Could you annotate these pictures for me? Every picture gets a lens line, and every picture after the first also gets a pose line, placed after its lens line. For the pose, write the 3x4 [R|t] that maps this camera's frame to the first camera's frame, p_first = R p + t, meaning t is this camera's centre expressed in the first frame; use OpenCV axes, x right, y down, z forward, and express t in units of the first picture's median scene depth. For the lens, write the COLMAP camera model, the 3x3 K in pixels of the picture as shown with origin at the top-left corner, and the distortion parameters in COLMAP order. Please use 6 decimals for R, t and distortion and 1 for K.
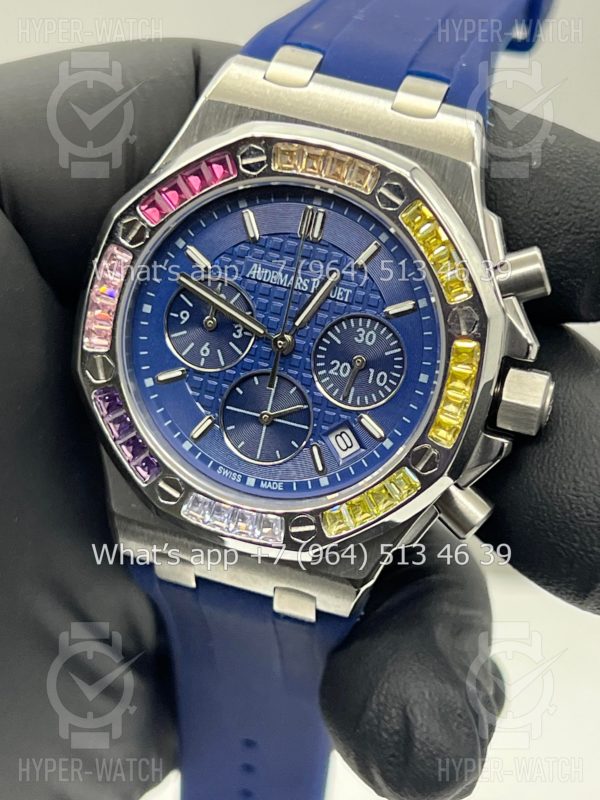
lens RADIAL K [[1889.5, 0, 302.8], [0, 1889.5, 401.3], [0, 0, 1]] dist [0.231992, 0.000000]
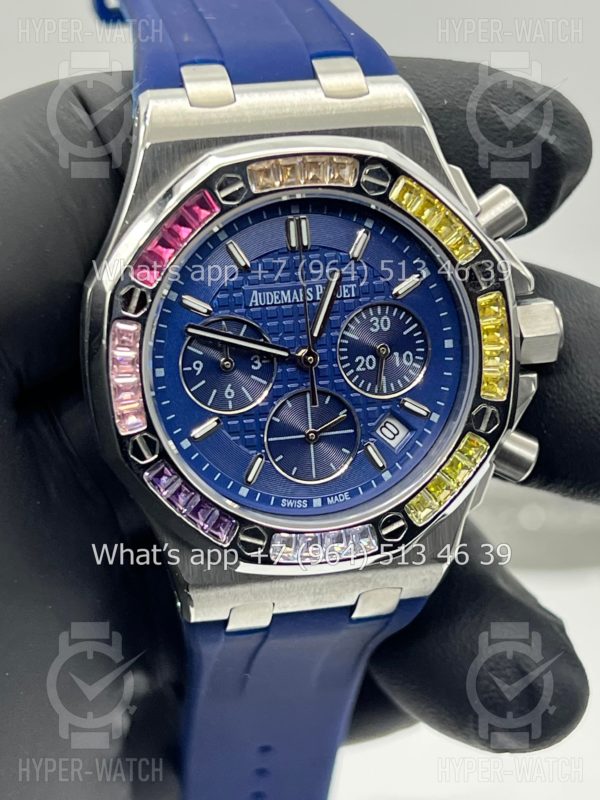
lens RADIAL K [[1889.5, 0, 301.7], [0, 1889.5, 401.4], [0, 0, 1]] dist [0.231992, 0.000000]
pose [[0.889587, -0.342891, 0.301764, -0.316006], [0.329757, 0.939258, 0.095161, -0.103775], [-0.316064, 0.014855, 0.948622, 0.073344]]
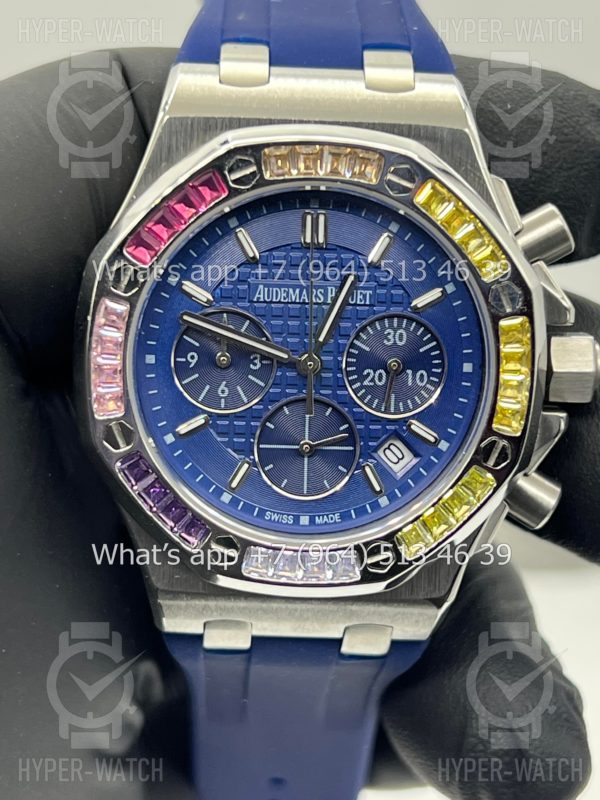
lens RADIAL K [[1889.5, 0, 295.4], [0, 1889.5, 394.4], [0, 0, 1]] dist [0.231992, 0.000000]
pose [[0.958995, -0.220033, 0.178646, -0.182675], [0.219463, 0.975345, 0.023200, -0.038956], [-0.179346, 0.016957, 0.983640, 0.107769]]
